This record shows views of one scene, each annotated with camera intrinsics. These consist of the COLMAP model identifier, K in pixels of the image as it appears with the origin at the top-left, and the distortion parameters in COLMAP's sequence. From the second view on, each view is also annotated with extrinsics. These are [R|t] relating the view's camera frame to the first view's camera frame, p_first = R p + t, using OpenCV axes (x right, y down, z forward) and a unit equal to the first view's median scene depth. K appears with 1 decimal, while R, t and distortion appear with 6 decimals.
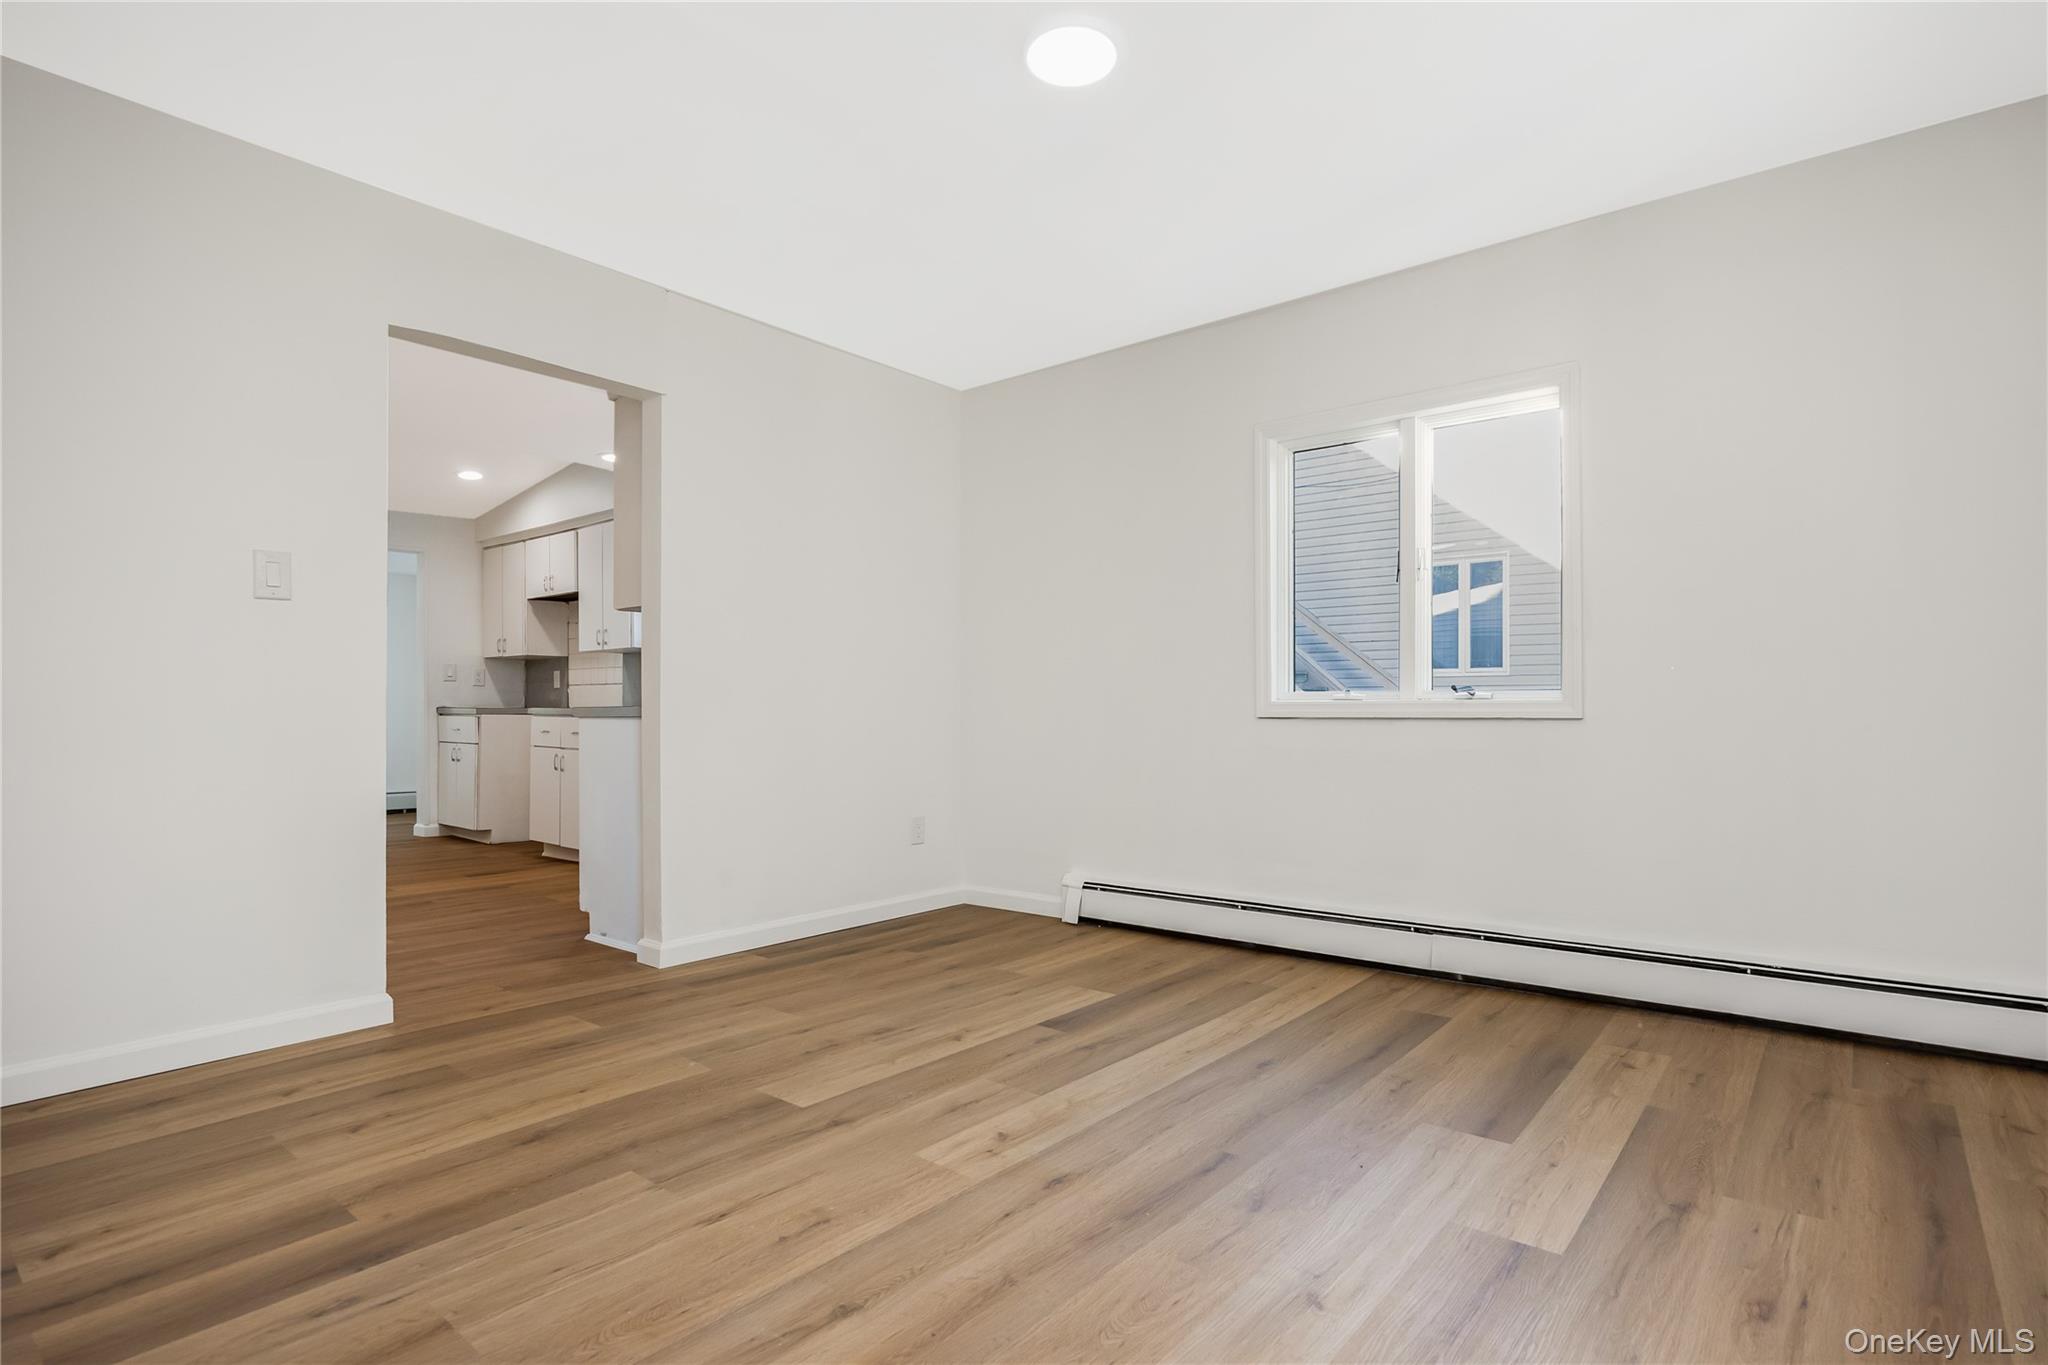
lens RADIAL K [[1023.0, 0, 1024.0], [0, 1023.0, 682.5], [0, 0, 1]] dist [0.000327, 0.000082]
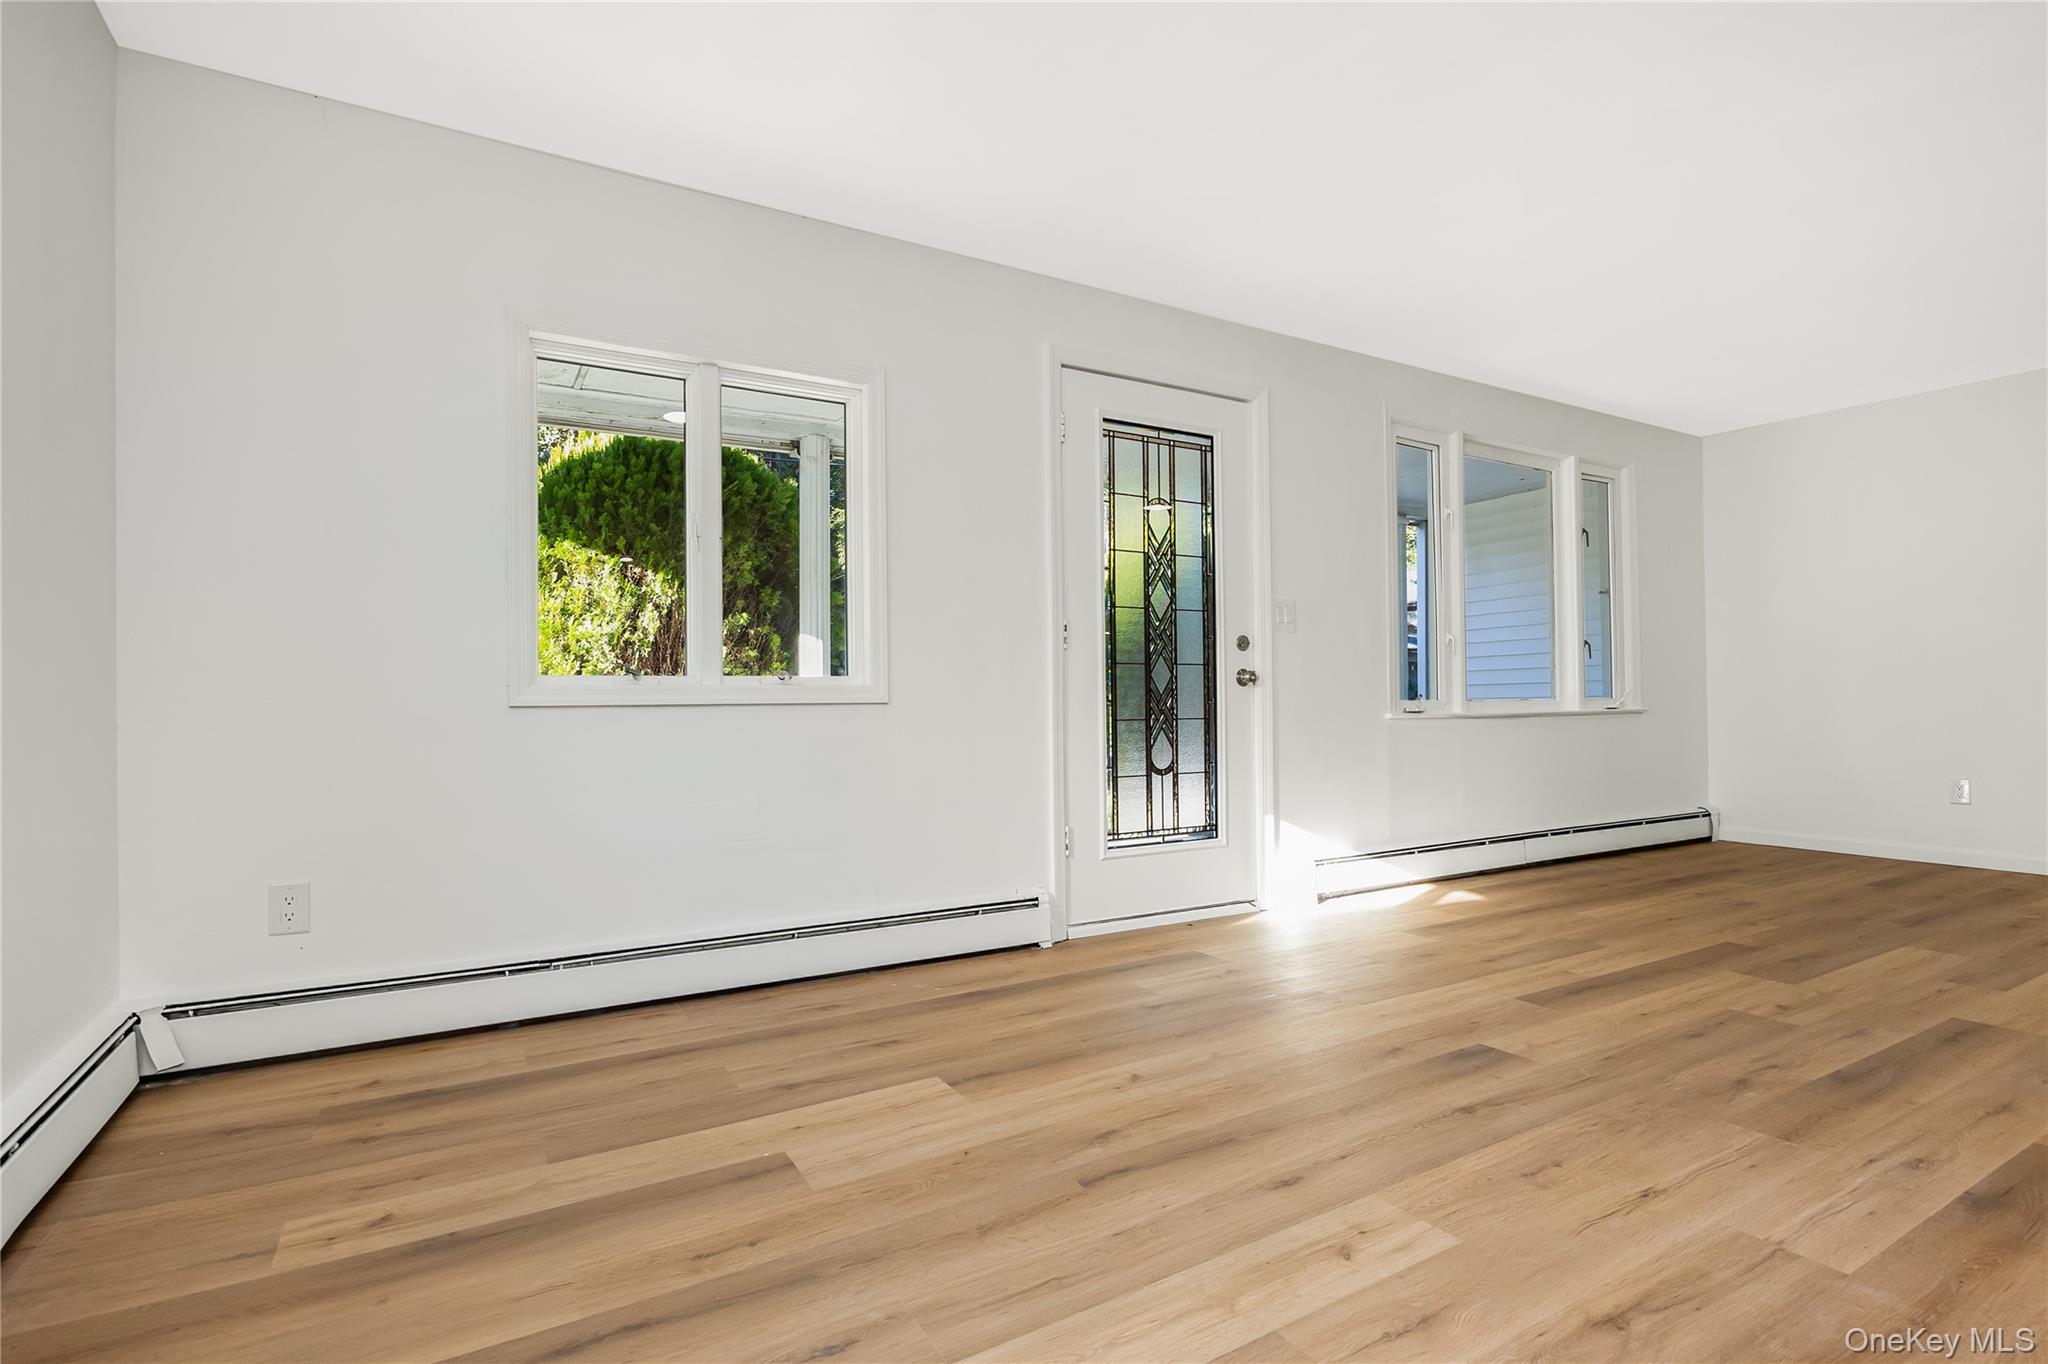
lens RADIAL K [[959.7, 0, 1017.0], [0, 959.7, 708.5], [0, 0, 1]] dist [-0.017185, 0.000381]
pose [[-0.934481, 0.011149, 0.355838, -0.051935], [0.007157, 0.999896, -0.012533, 0.051413], [-0.355940, -0.009165, -0.934464, 1.839908]]
